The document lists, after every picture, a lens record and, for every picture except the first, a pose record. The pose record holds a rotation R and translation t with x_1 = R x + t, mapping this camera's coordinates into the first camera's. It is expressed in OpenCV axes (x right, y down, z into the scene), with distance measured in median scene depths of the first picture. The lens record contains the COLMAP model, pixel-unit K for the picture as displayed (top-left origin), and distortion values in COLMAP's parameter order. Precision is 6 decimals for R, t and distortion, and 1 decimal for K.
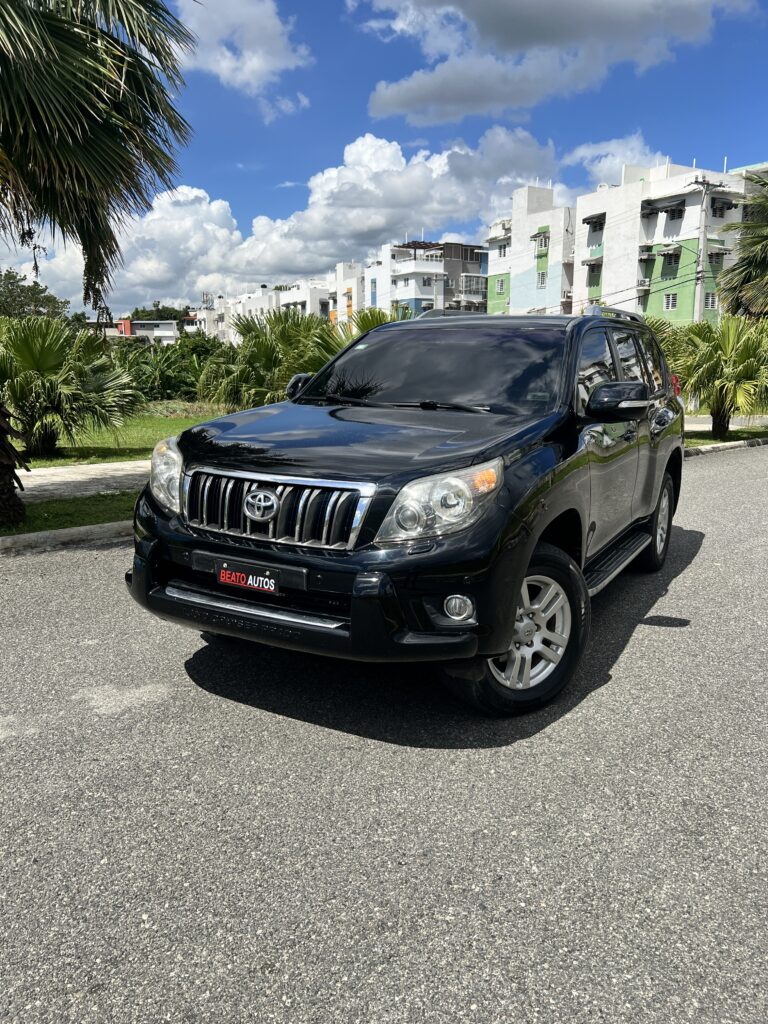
lens RADIAL K [[784.7, 0, 384.0], [0, 784.7, 512.0], [0, 0, 1]] dist [0.062408, -0.049556]
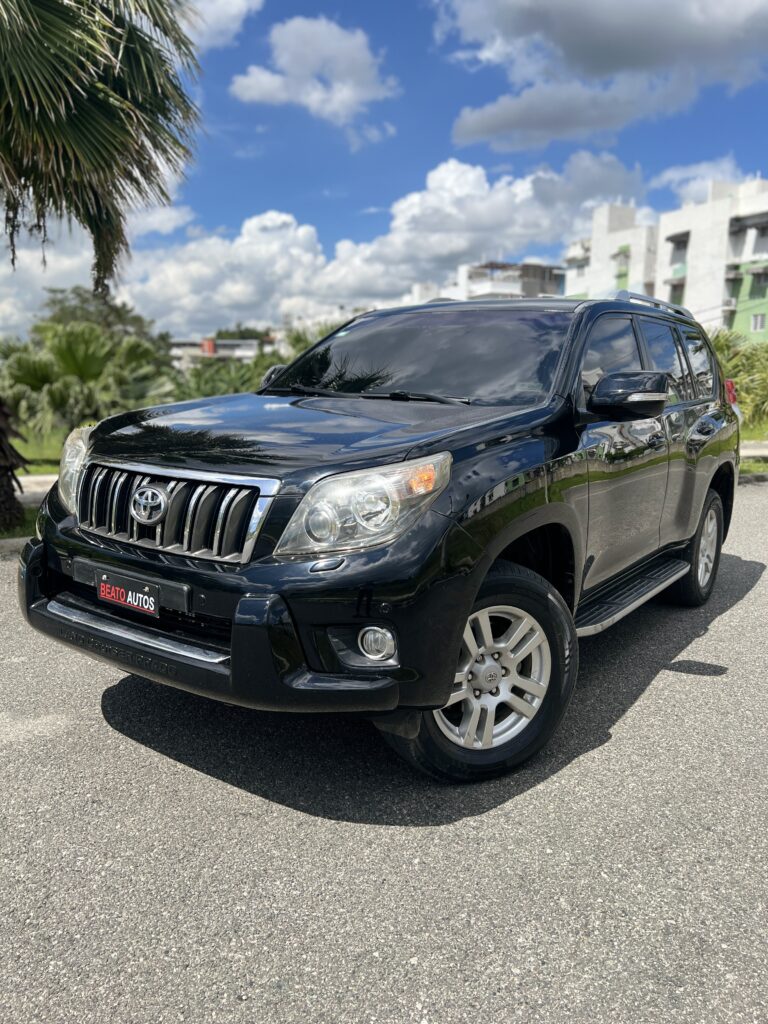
lens RADIAL K [[774.3, 0, 381.0], [0, 774.3, 516.9], [0, 0, 1]] dist [0.050005, -0.050687]
pose [[0.993931, 0.031138, -0.105511, 0.096416], [-0.033358, 0.999256, -0.019334, 0.006879], [0.104830, 0.022737, 0.994230, 0.134809]]
